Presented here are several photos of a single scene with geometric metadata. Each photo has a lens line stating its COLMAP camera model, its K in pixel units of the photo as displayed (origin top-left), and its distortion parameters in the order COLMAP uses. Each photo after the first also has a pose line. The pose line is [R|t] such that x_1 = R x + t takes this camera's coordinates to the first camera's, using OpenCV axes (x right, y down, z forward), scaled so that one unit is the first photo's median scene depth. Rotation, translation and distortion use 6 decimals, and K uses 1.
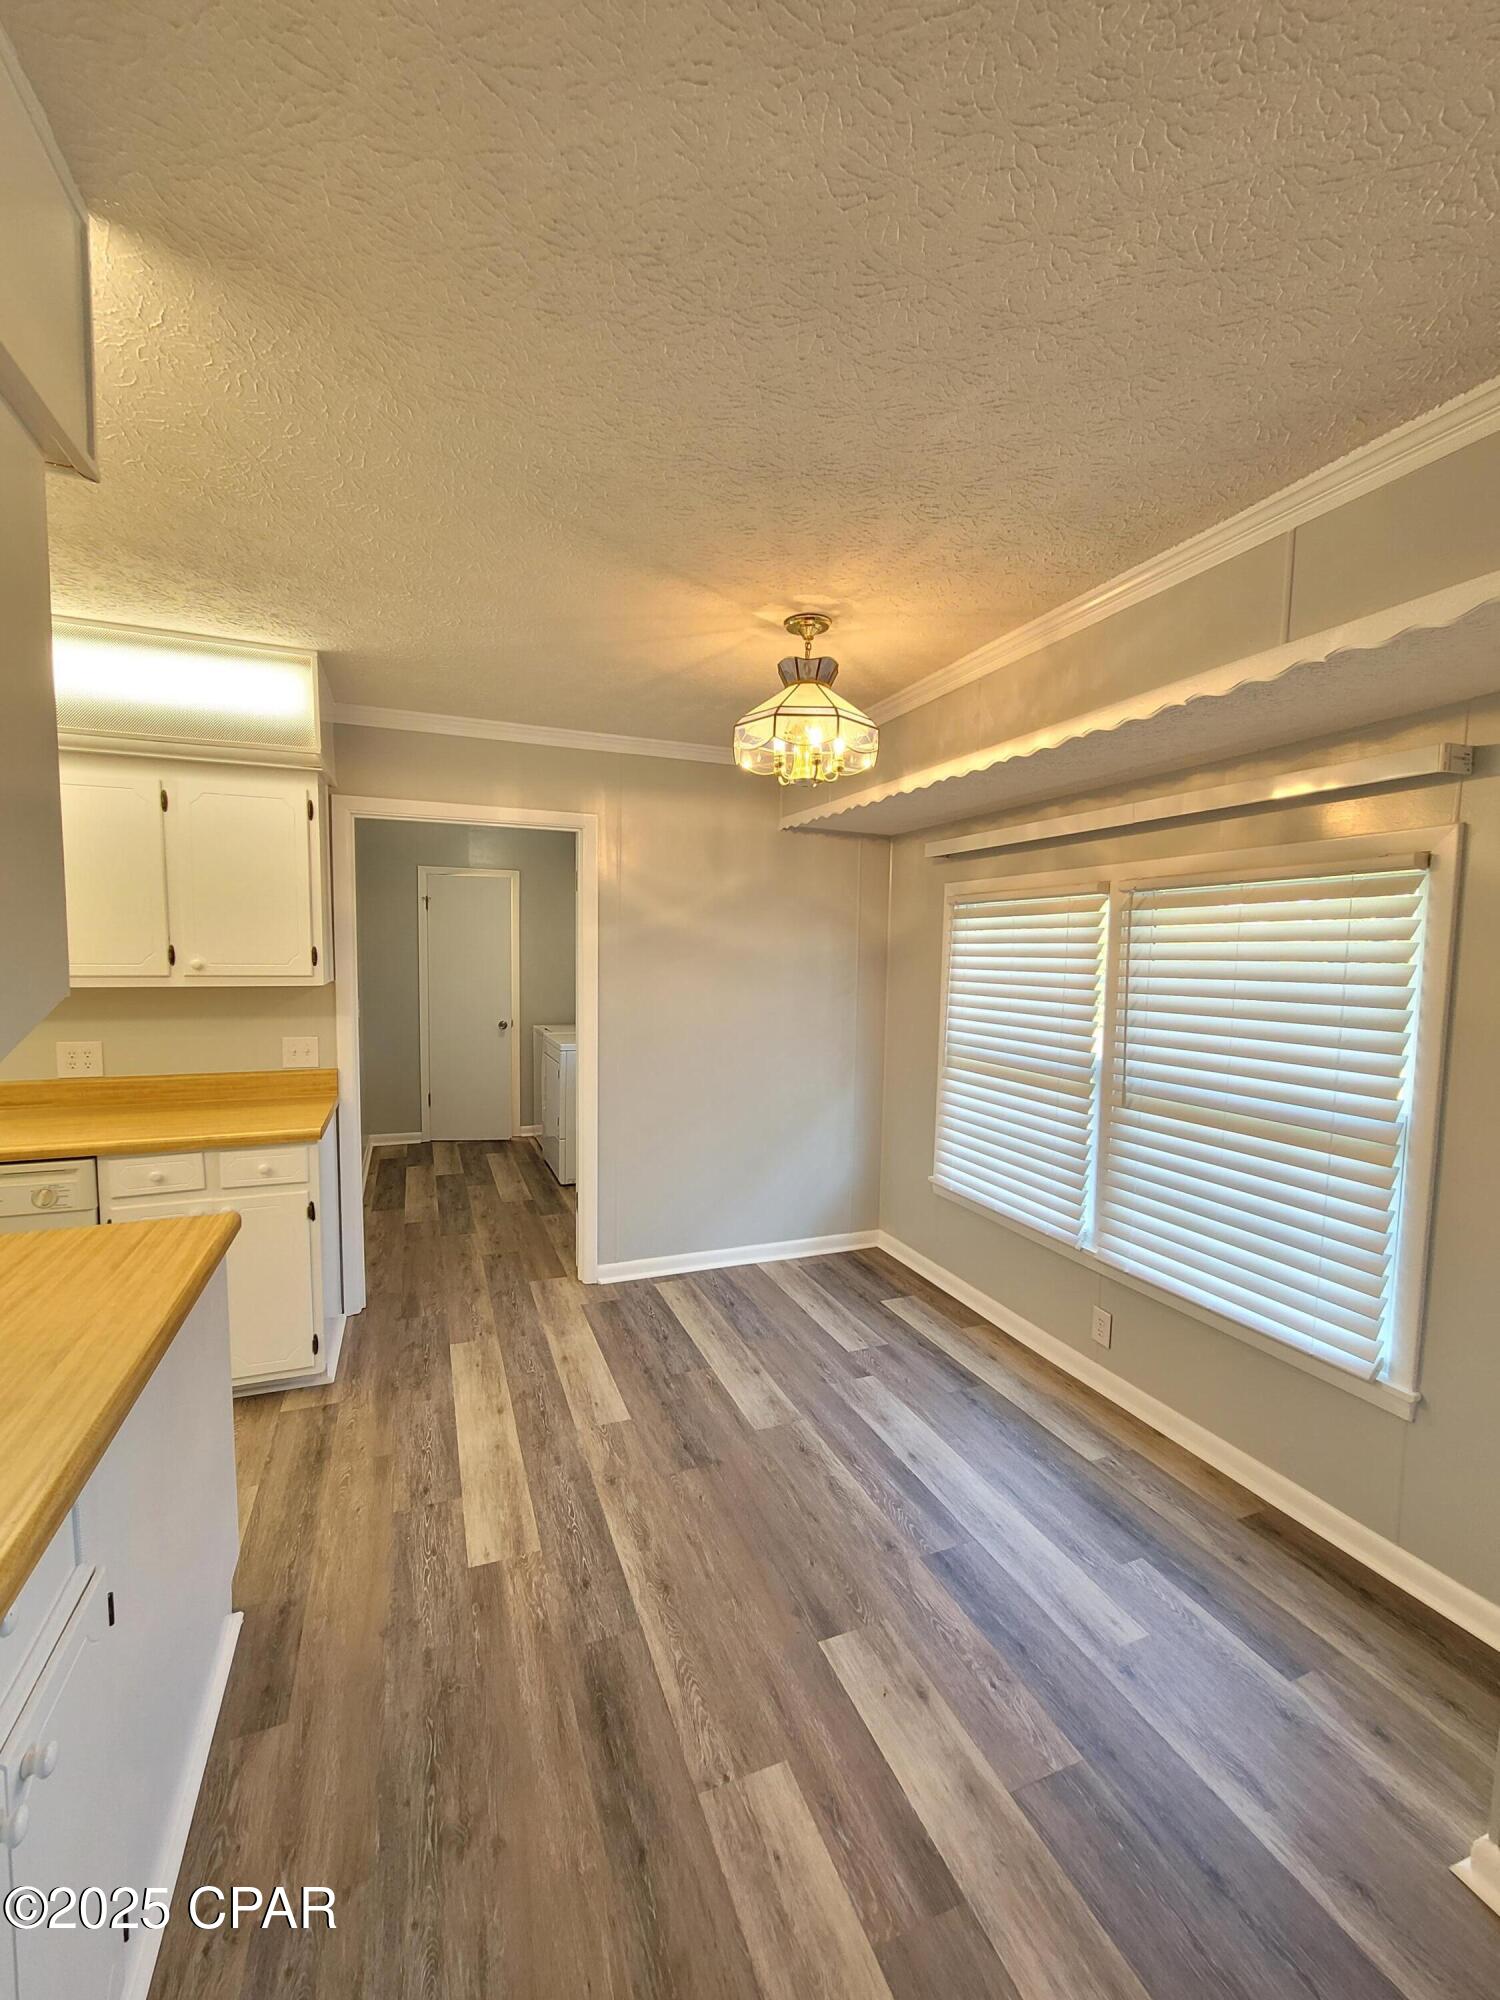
lens RADIAL K [[820.9, 0, 745.1], [0, 820.9, 1008.6], [0, 0, 1]] dist [0.003941, 0.000165]
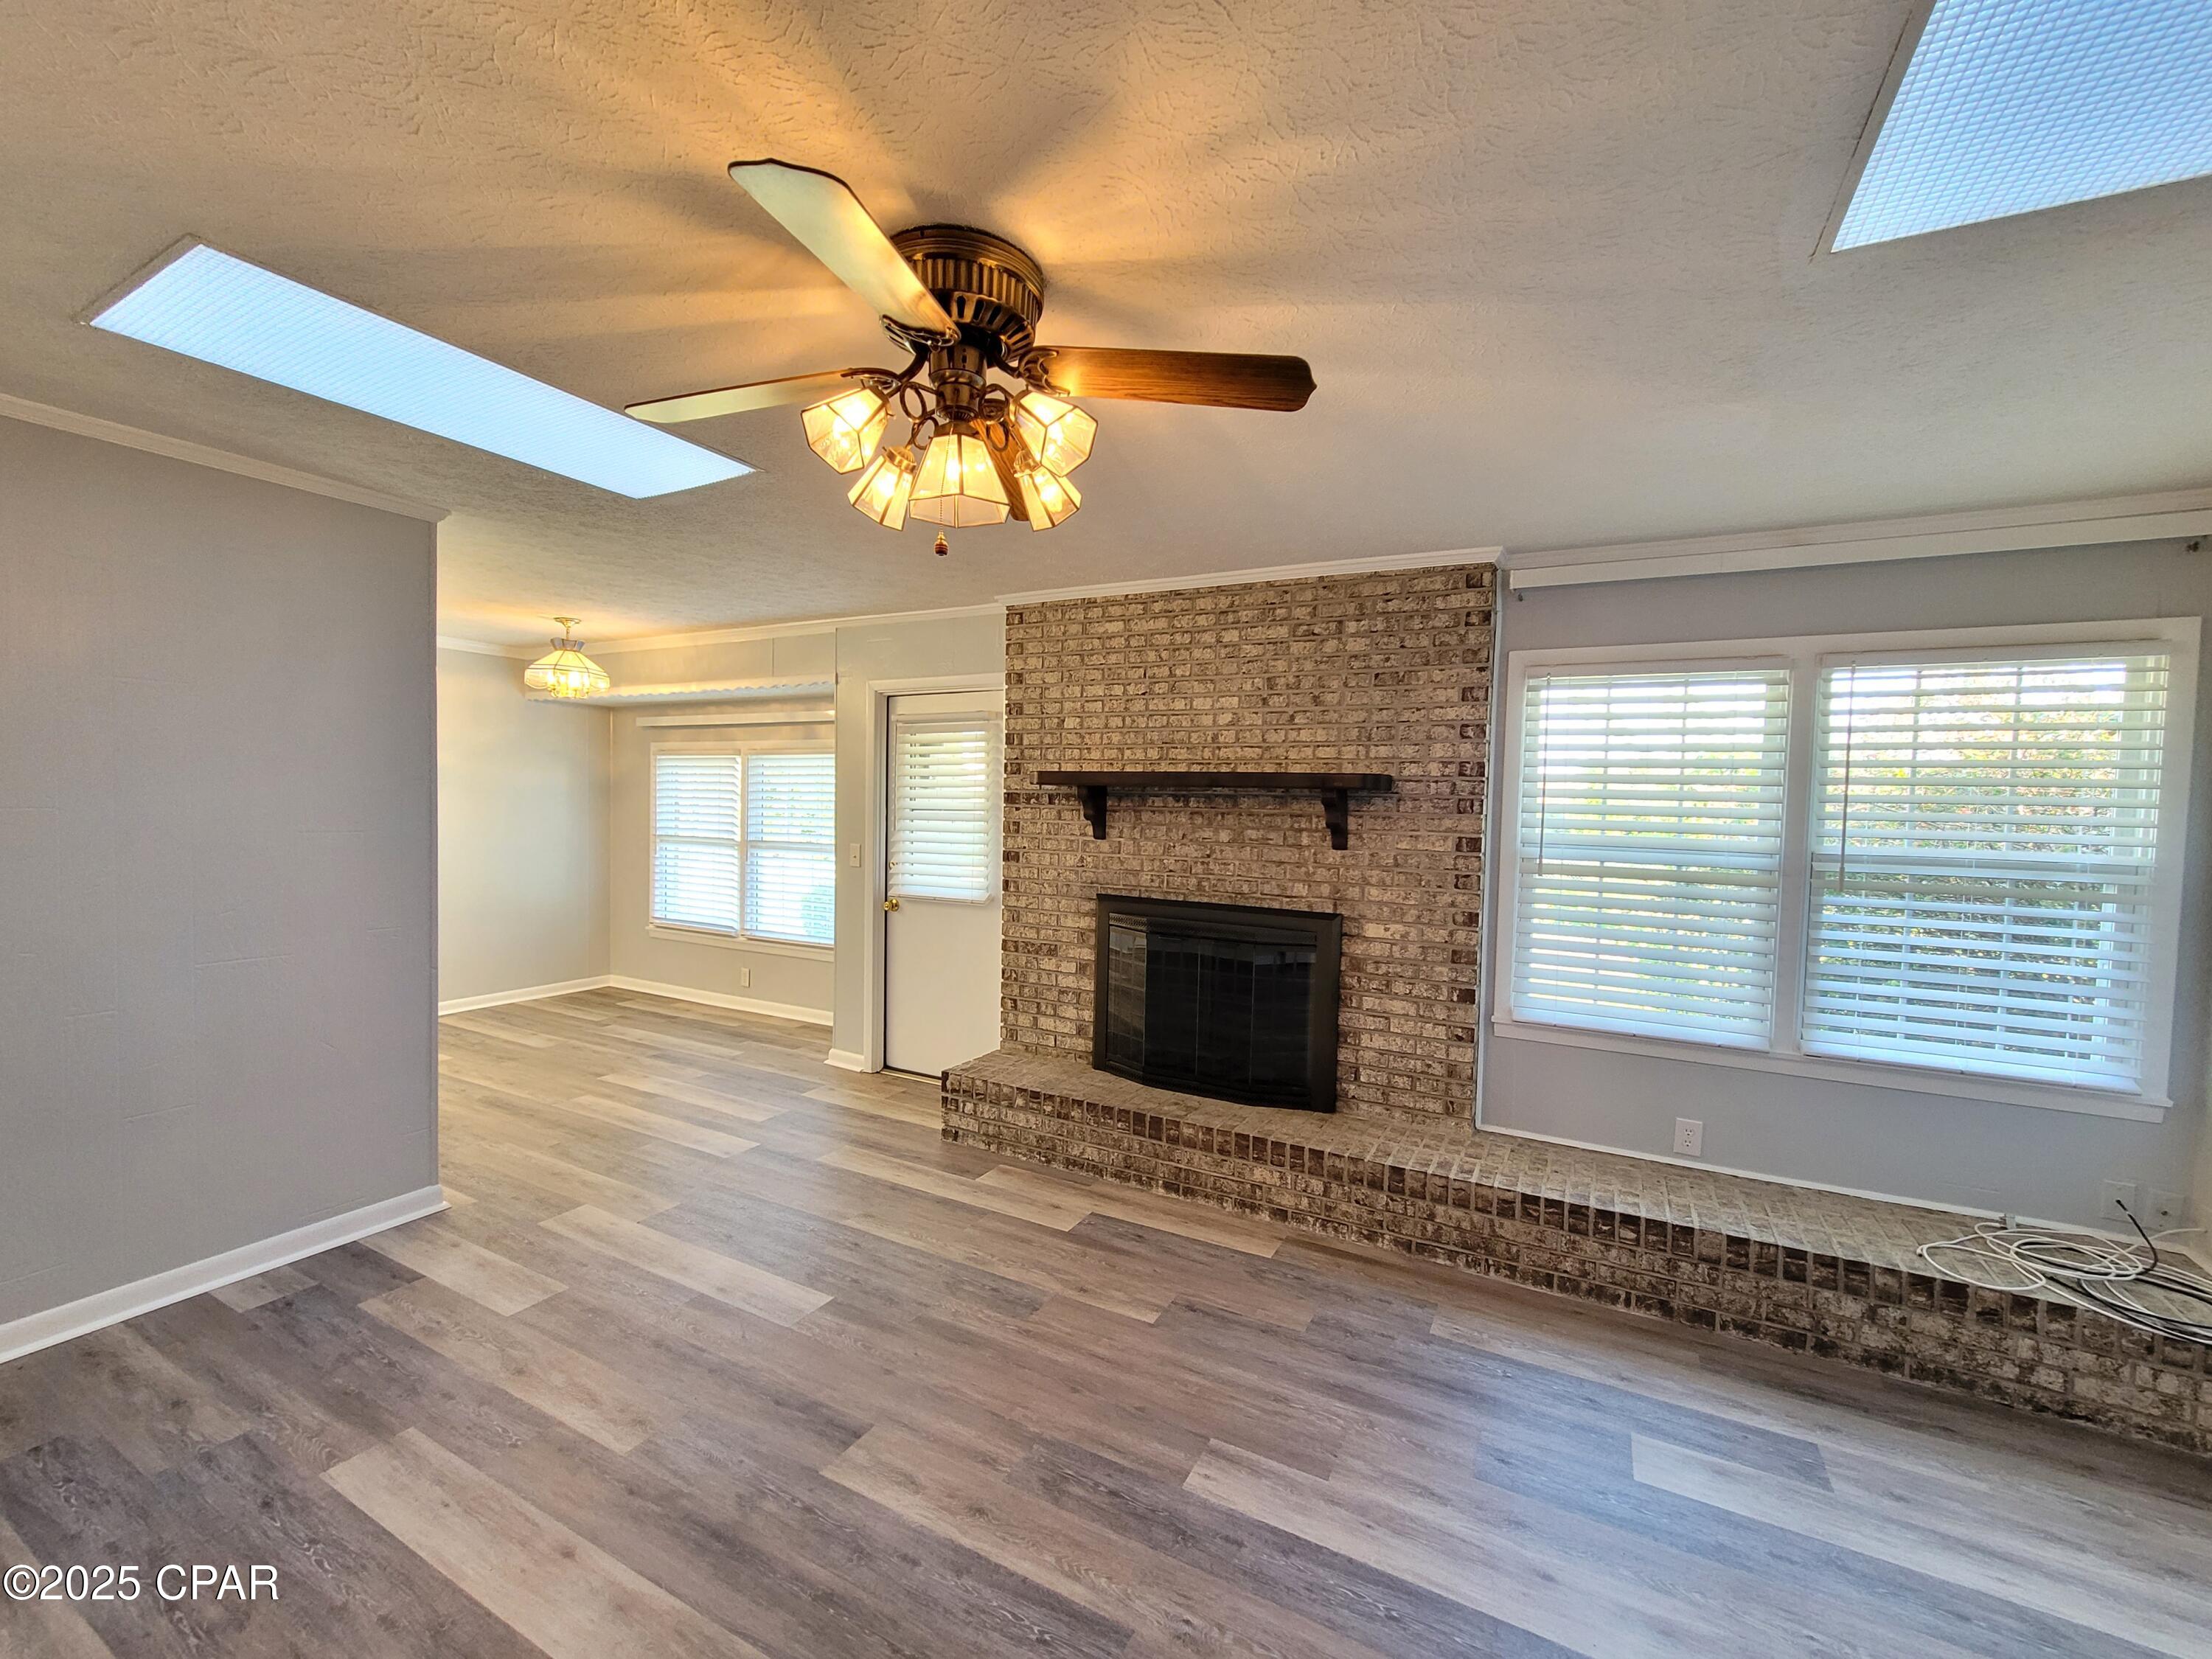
lens RADIAL K [[898.5, 0, 1117.2], [0, 898.5, 835.1], [0, 0, 1]] dist [-0.000203, 0.000697]
pose [[0.765078, -0.028837, 0.643292, -0.317590], [0.039912, 0.999200, -0.002677, 0.116303], [-0.642700, 0.027723, 0.765616, -1.515555]]
